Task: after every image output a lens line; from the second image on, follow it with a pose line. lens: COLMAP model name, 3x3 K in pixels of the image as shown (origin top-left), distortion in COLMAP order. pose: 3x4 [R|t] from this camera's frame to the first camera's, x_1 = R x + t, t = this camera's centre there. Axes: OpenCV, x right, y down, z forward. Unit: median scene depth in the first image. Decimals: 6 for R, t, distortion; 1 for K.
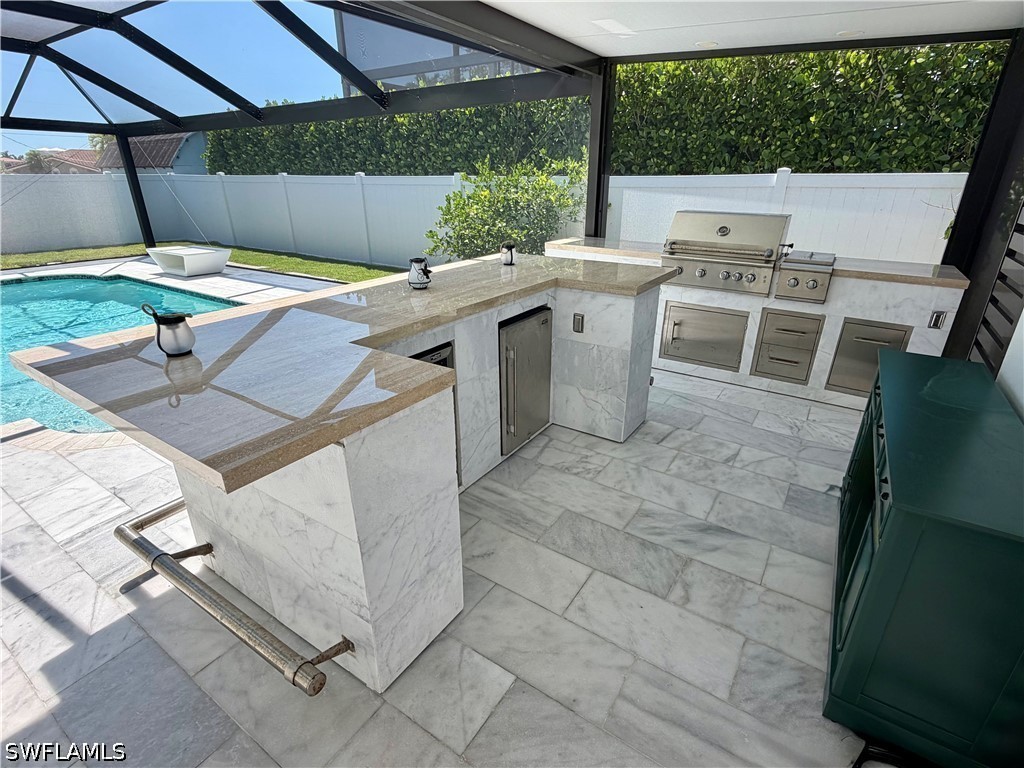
lens RADIAL K [[501.3, 0, 511.8], [0, 501.3, 383.1], [0, 0, 1]] dist [-0.000416, 0.000519]
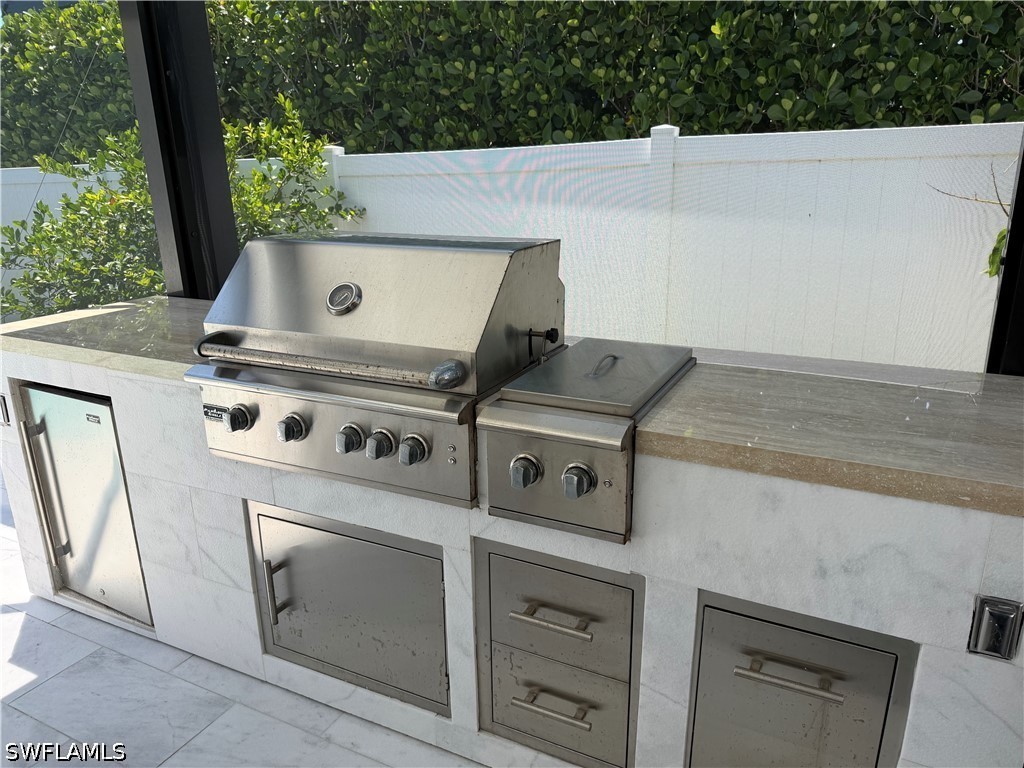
lens RADIAL K [[727.4, 0, 510.9], [0, 727.4, 390.3], [0, 0, 1]] dist [-0.002241, -0.000126]
pose [[0.992748, -0.061713, 0.103160, 0.288801], [0.070722, 0.993775, -0.086085, -0.119547], [-0.097205, 0.092756, 0.990933, 0.325789]]
